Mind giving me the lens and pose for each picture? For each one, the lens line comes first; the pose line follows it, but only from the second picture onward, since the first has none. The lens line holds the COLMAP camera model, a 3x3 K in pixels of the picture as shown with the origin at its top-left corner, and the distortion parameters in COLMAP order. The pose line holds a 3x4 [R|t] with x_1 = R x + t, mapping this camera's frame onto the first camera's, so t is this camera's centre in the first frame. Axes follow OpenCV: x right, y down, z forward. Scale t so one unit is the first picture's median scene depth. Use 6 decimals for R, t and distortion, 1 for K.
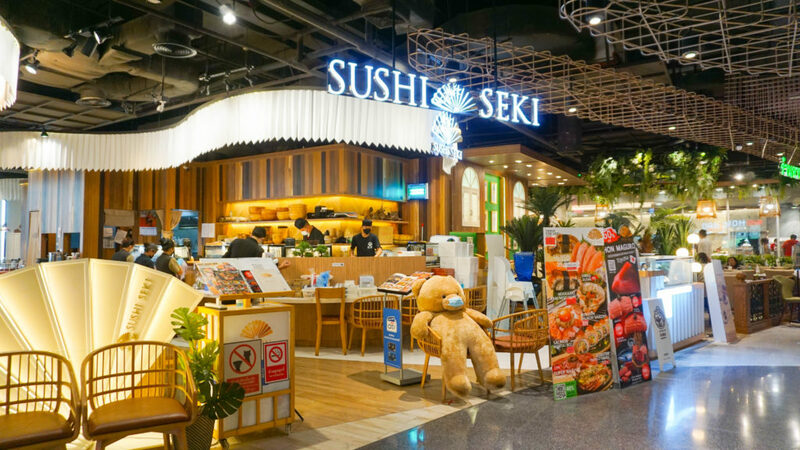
lens RADIAL K [[564.6, 0, 400.0], [0, 564.6, 225.0], [0, 0, 1]] dist [0.001053, -0.000207]
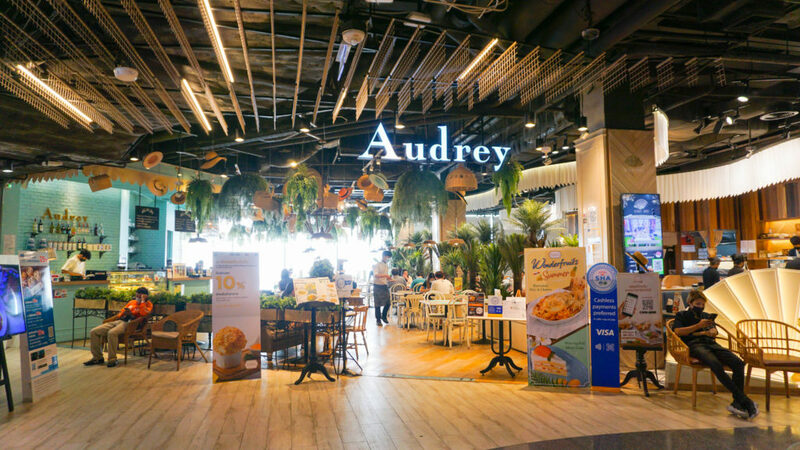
lens RADIAL K [[564.6, 0, 400.0], [0, 564.6, 225.0], [0, 0, 1]] dist [0.001053, -0.000207]
pose [[0.743714, -0.054368, -0.666283, -0.101087], [0.034987, 0.998487, -0.042423, -0.010143], [0.667582, 0.008240, 0.744491, -0.327403]]
